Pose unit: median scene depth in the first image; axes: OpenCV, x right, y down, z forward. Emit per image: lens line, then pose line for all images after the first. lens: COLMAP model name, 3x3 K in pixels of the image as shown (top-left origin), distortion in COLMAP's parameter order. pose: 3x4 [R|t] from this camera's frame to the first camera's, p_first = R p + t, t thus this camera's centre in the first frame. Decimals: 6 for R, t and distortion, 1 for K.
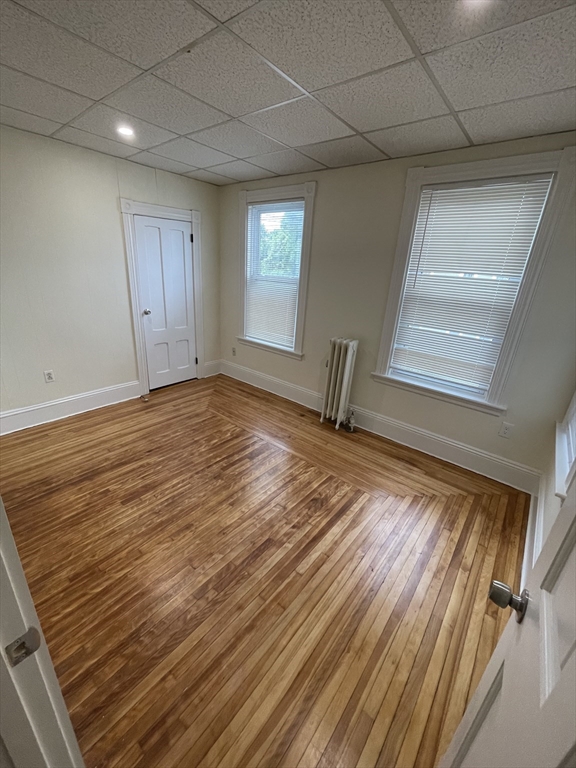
lens RADIAL K [[309.1, 0, 285.0], [0, 309.1, 381.8], [0, 0, 1]] dist [0.000662, -0.000694]
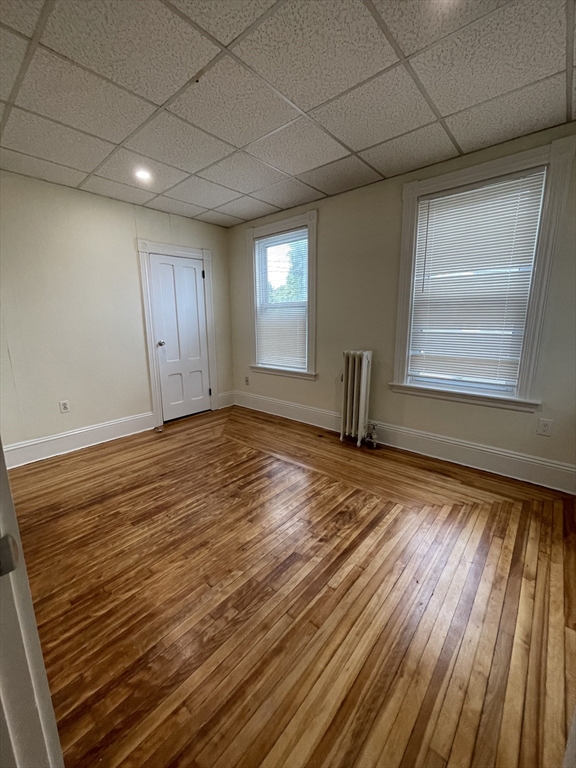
lens RADIAL K [[309.1, 0, 285.1], [0, 309.1, 382.1], [0, 0, 1]] dist [0.000662, -0.000694]
pose [[0.997263, -0.063880, -0.037236, -0.010758], [0.057238, 0.985754, -0.158154, 0.132933], [0.046808, 0.155590, 0.986712, 0.041466]]
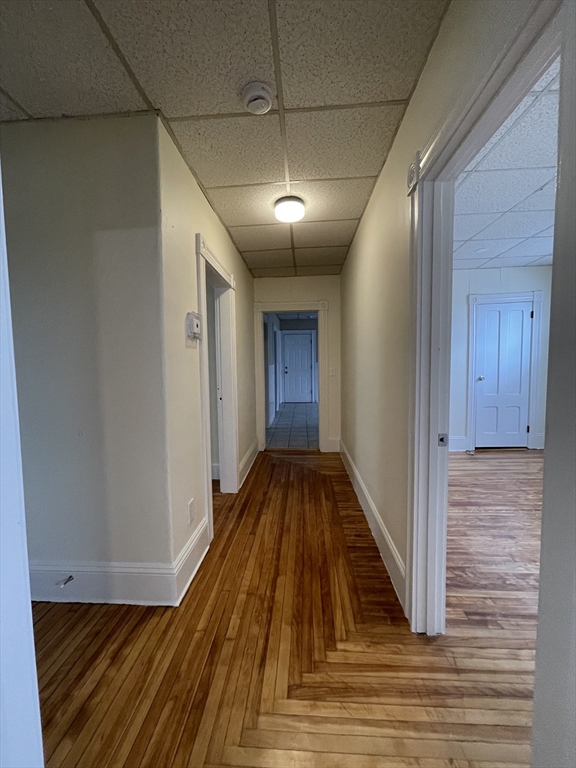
lens RADIAL K [[309.1, 0, 287.1], [0, 309.1, 380.8], [0, 0, 1]] dist [0.000662, -0.000694]
pose [[0.592113, -0.019863, -0.805610, 0.102033], [-0.227452, 0.954930, -0.190720, 0.270847], [0.773090, 0.296165, 0.560909, -0.355977]]
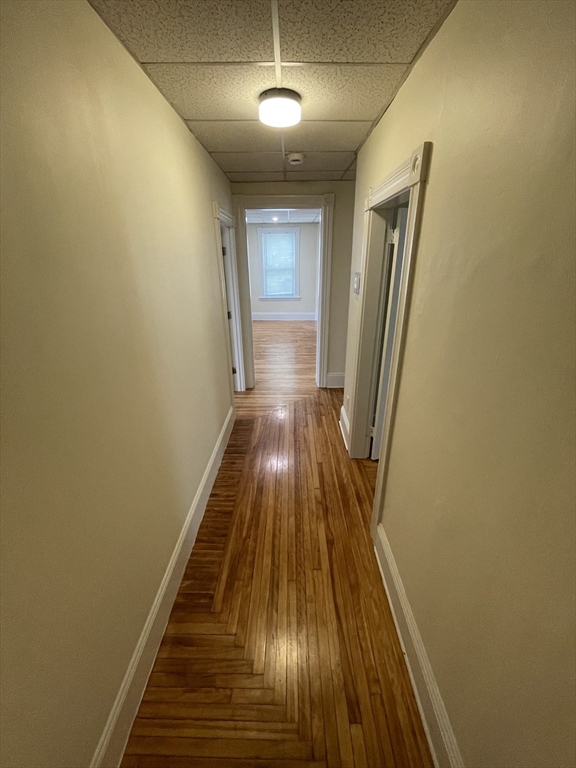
lens RADIAL K [[309.1, 0, 285.0], [0, 309.1, 381.5], [0, 0, 1]] dist [0.000662, -0.000694]
pose [[-0.624305, -0.339035, 0.703775, -1.399421], [0.243902, 0.771277, 0.587915, -0.386317], [-0.742129, 0.538690, -0.398821, 0.652125]]
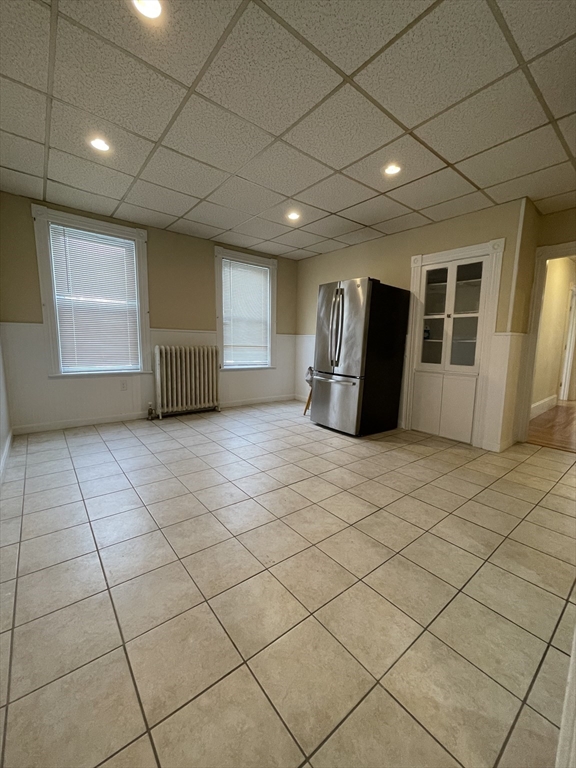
lens RADIAL K [[309.1, 0, 286.3], [0, 309.1, 381.0], [0, 0, 1]] dist [0.000662, -0.000694]
pose [[0.200335, -0.186852, 0.961744, -2.900773], [0.336418, 0.935077, 0.111594, -0.557497], [-0.920157, 0.301192, 0.250189, 1.583896]]
